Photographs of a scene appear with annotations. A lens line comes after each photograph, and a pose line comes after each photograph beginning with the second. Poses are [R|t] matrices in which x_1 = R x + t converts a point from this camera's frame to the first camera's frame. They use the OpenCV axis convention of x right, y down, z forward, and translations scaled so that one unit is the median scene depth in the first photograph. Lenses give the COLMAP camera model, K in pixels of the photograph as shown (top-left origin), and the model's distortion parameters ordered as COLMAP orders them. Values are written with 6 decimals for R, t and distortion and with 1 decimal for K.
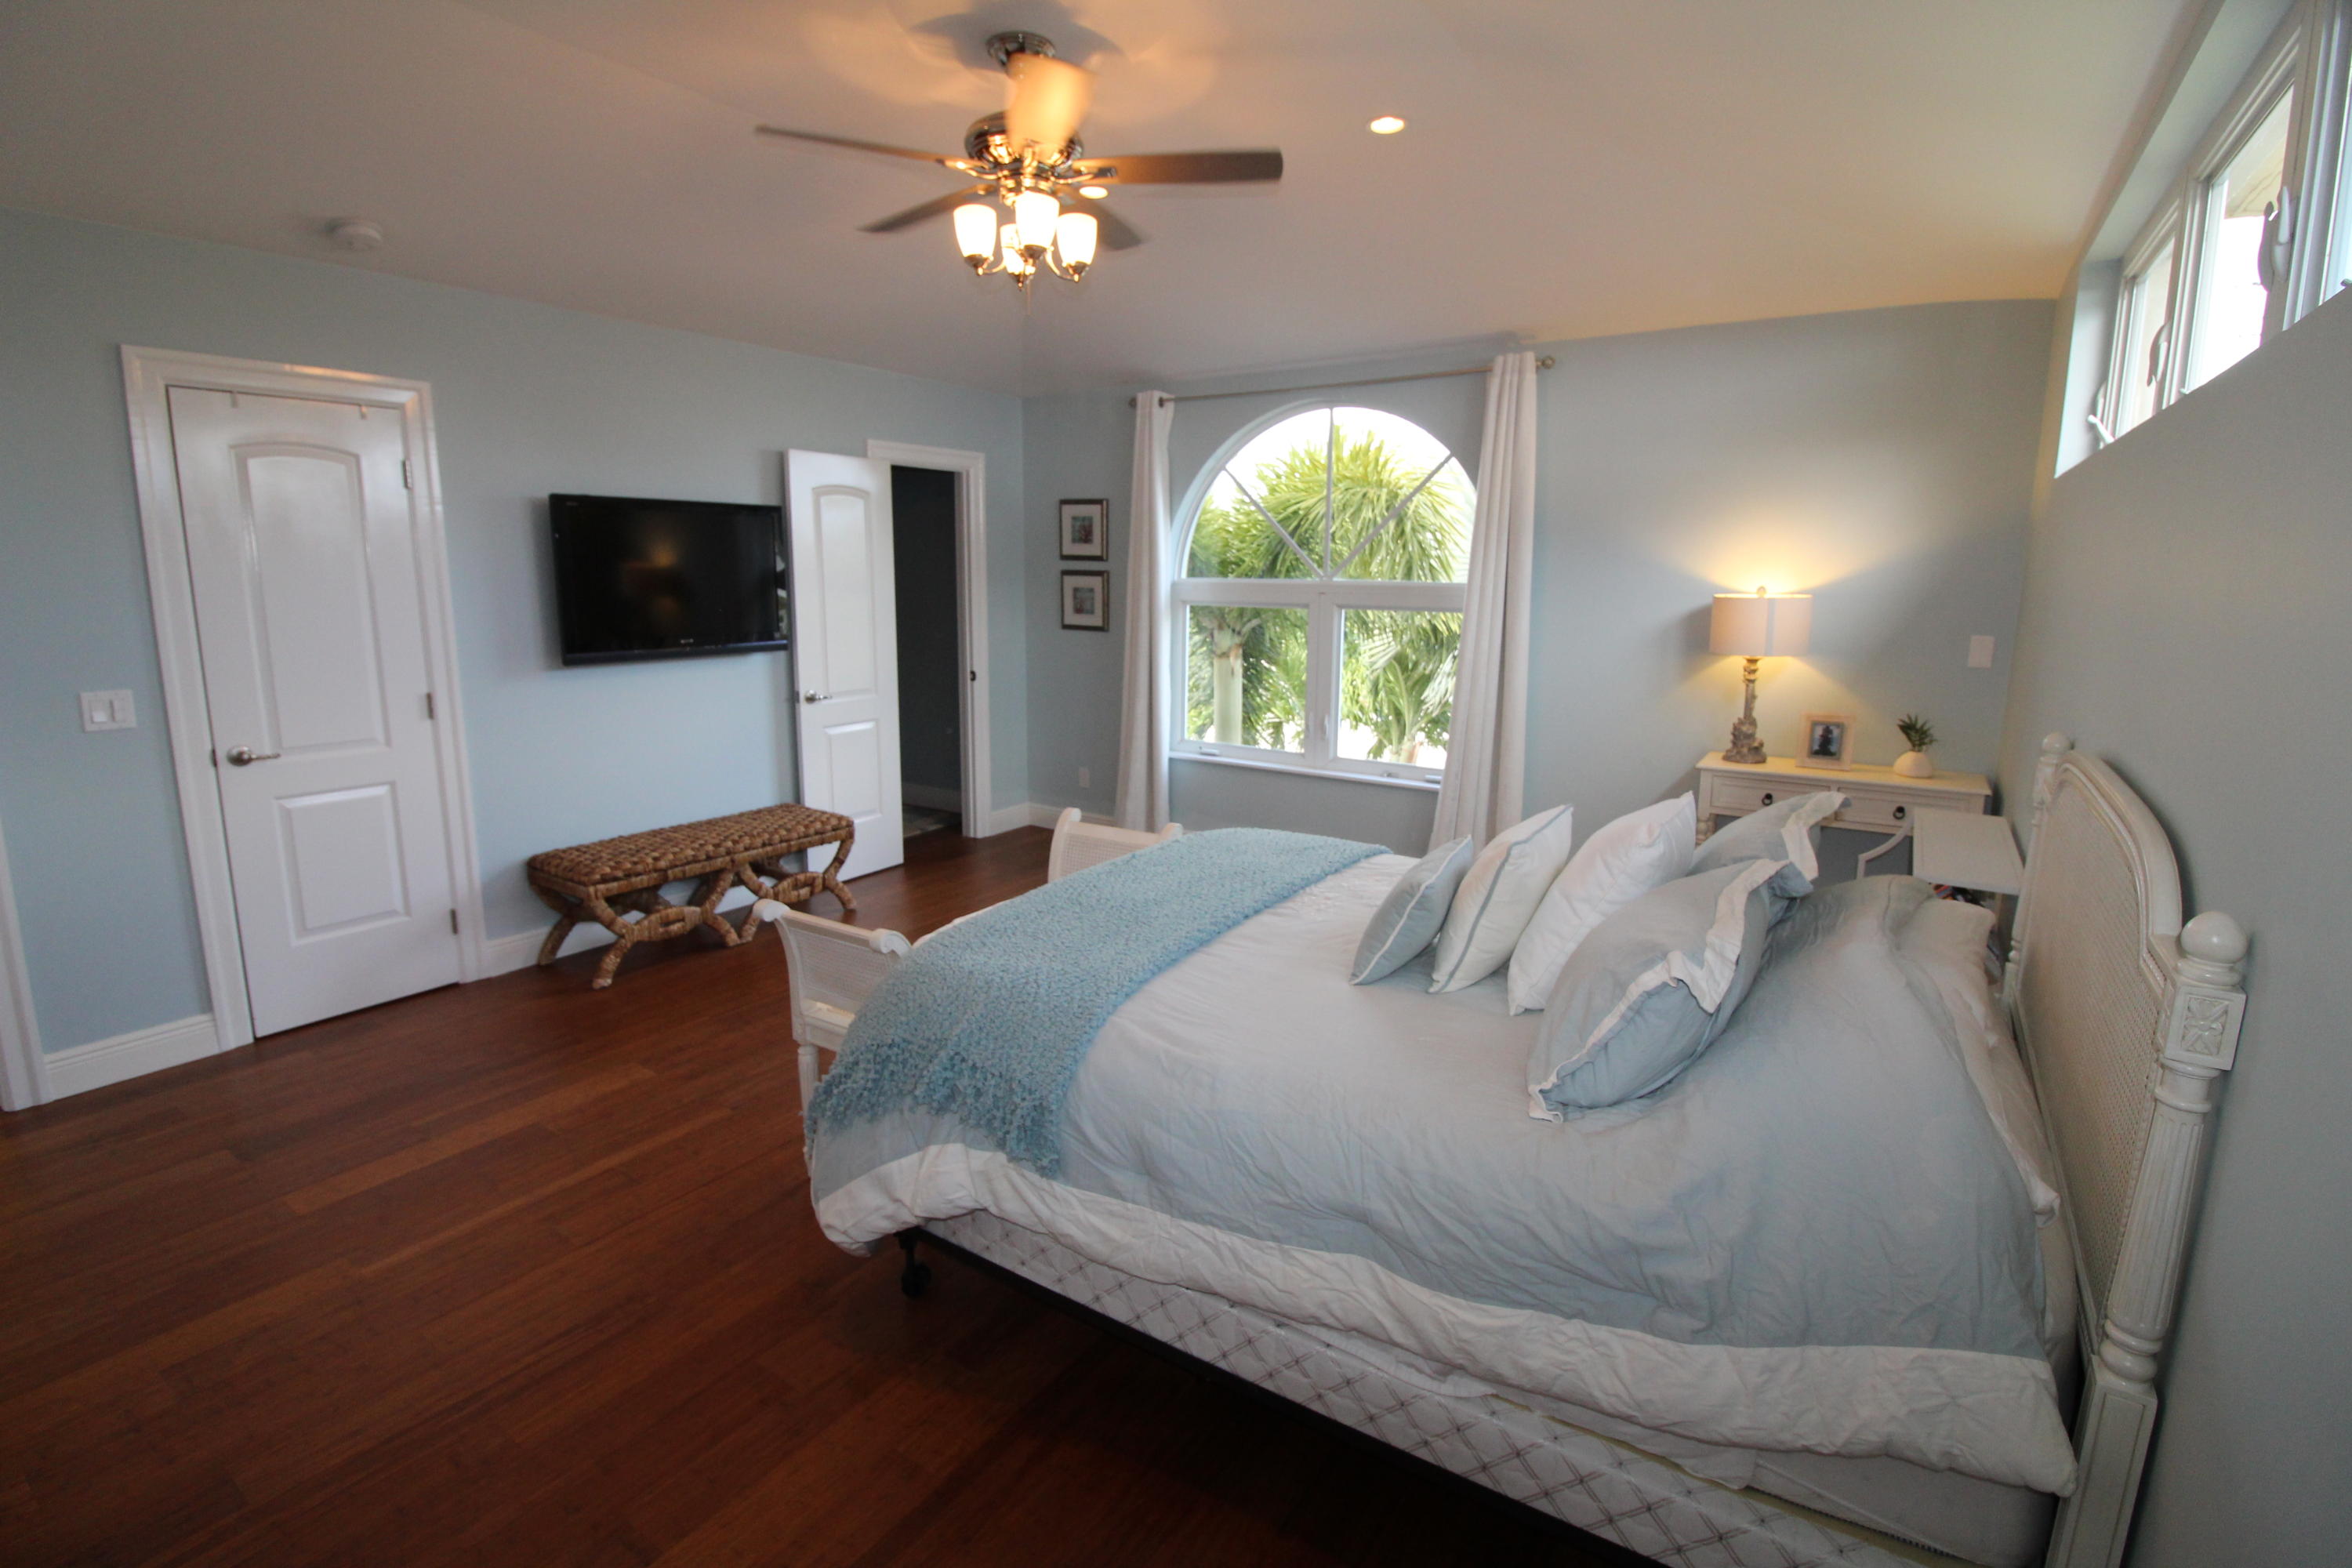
lens RADIAL K [[1088.9, 0, 1173.5], [0, 1088.9, 722.4], [0, 0, 1]] dist [-0.000563, -0.000135]
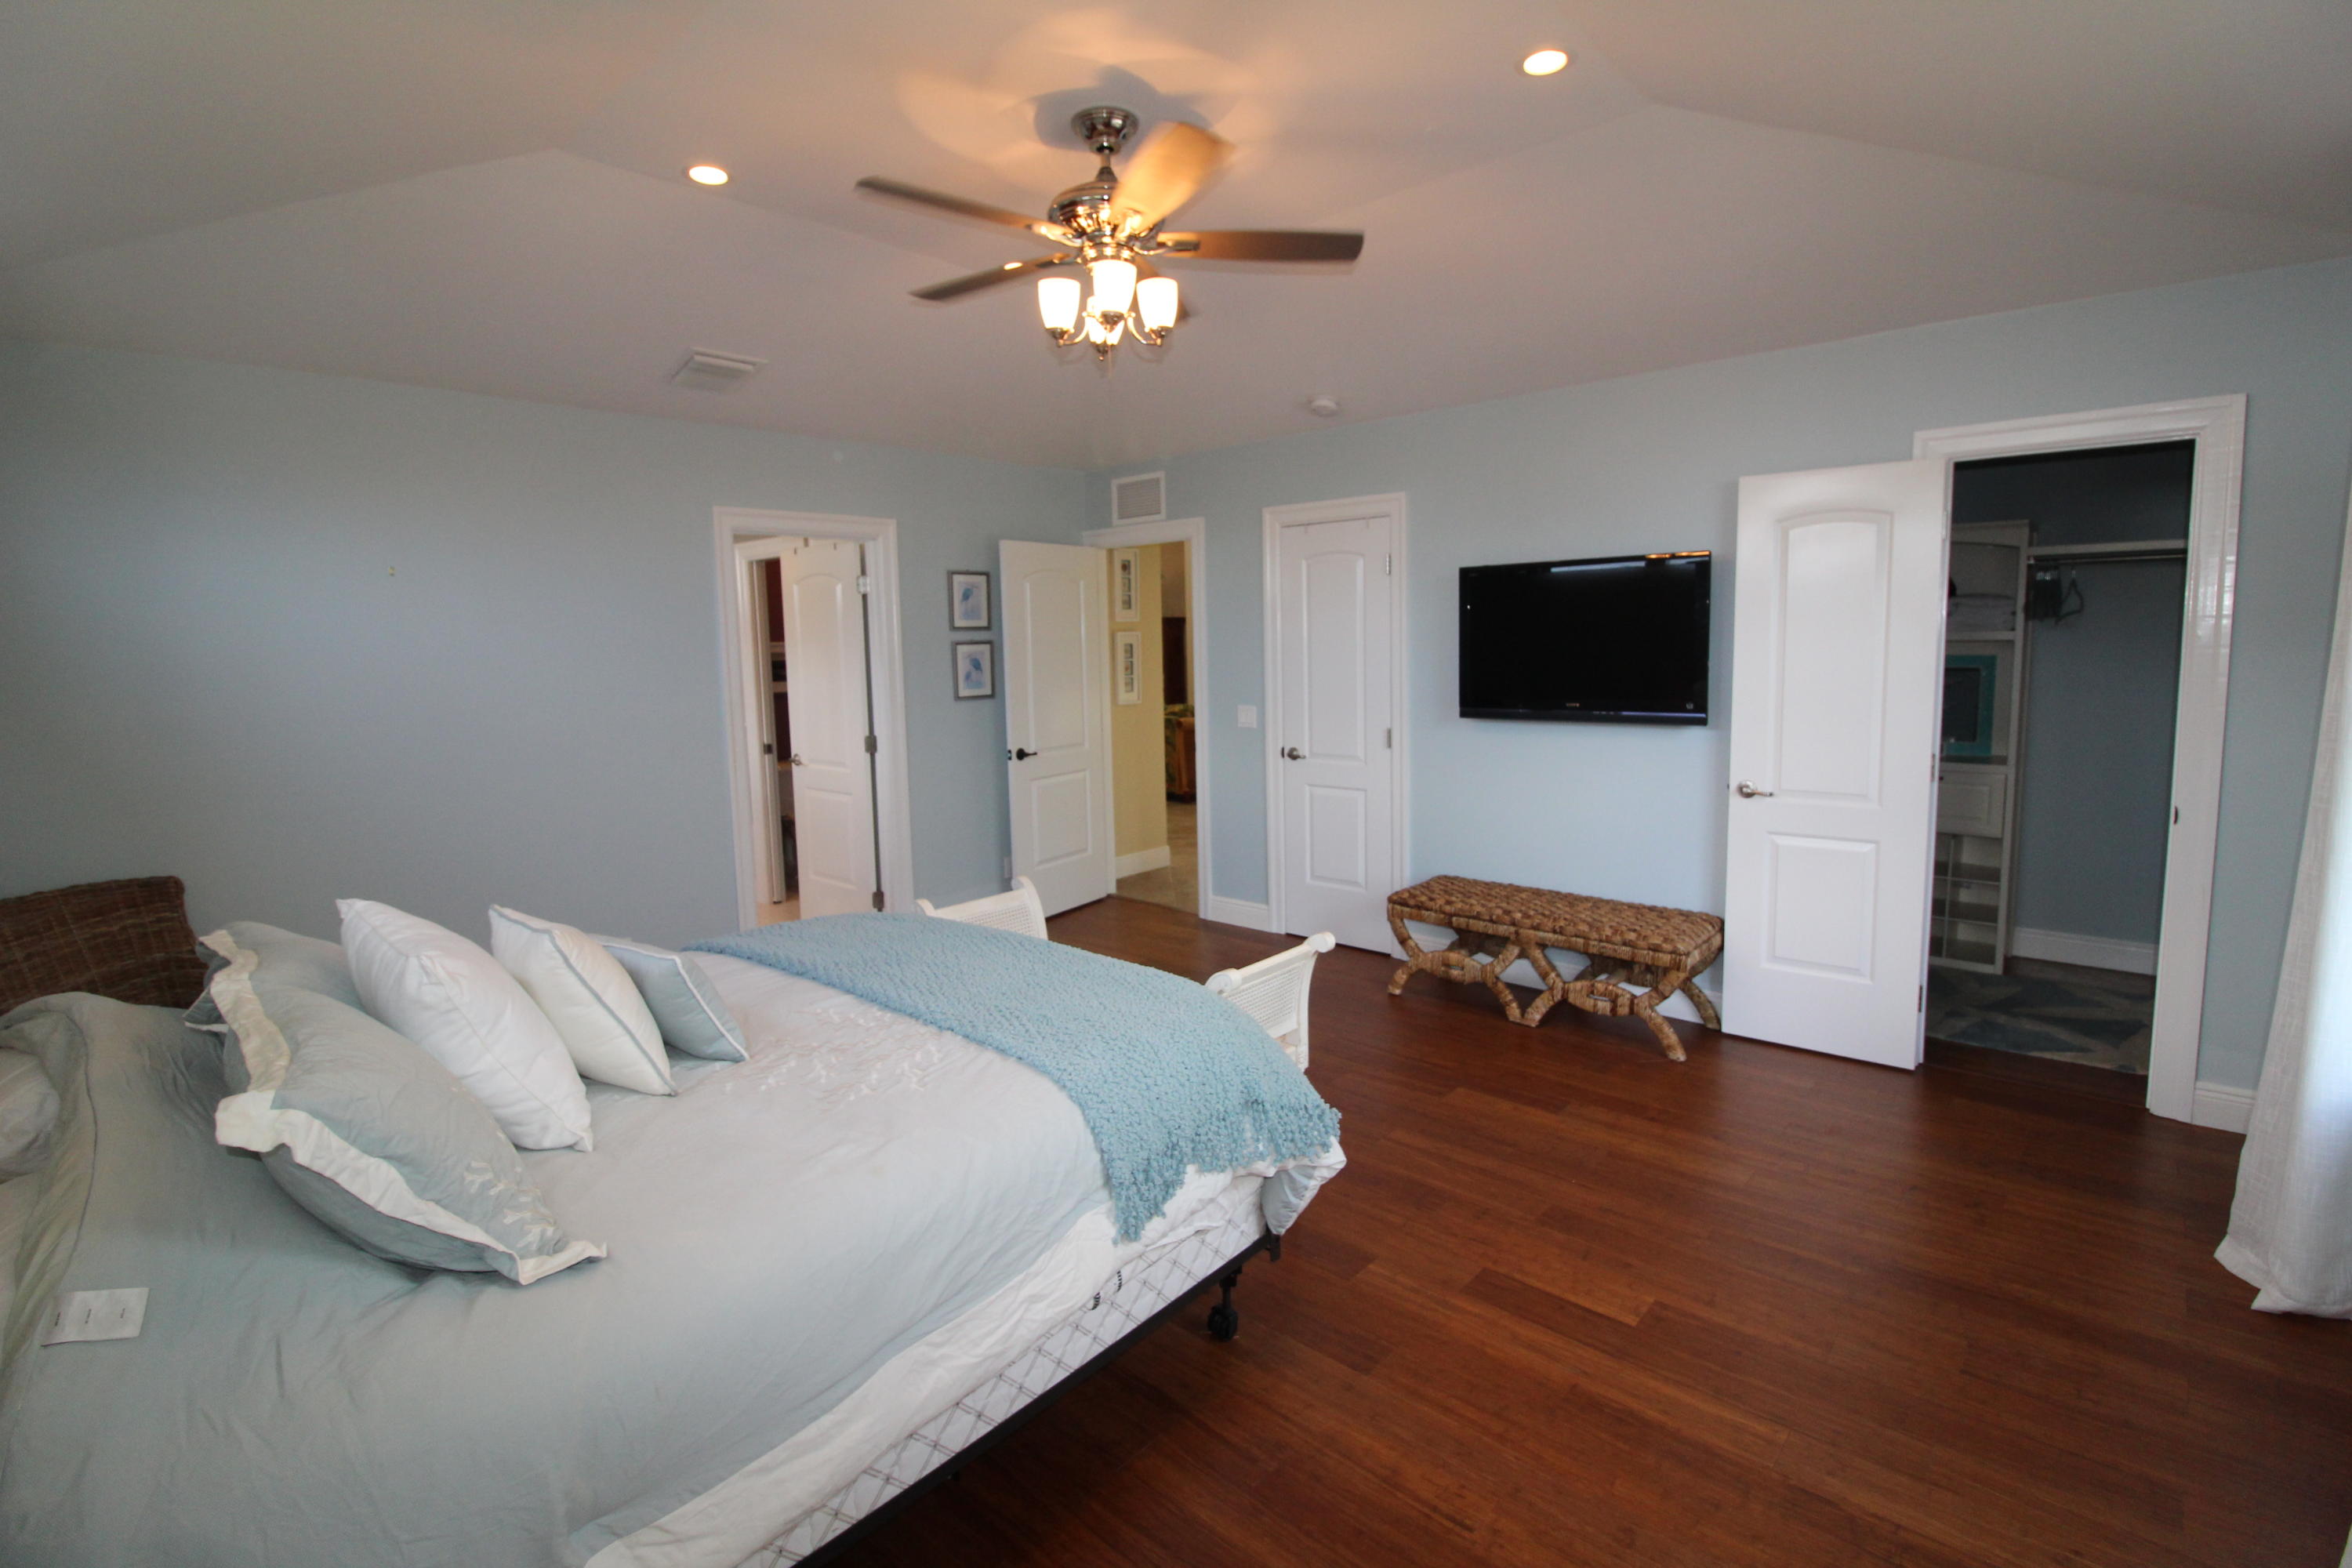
lens RADIAL K [[1096.9, 0, 1175.0], [0, 1096.9, 758.9], [0, 0, 1]] dist [-0.000338, -0.000230]
pose [[-0.144547, 0.107131, -0.983681, 0.892186], [-0.120270, 0.984849, 0.124932, -0.169841], [0.982162, 0.136365, -0.129472, 1.249436]]
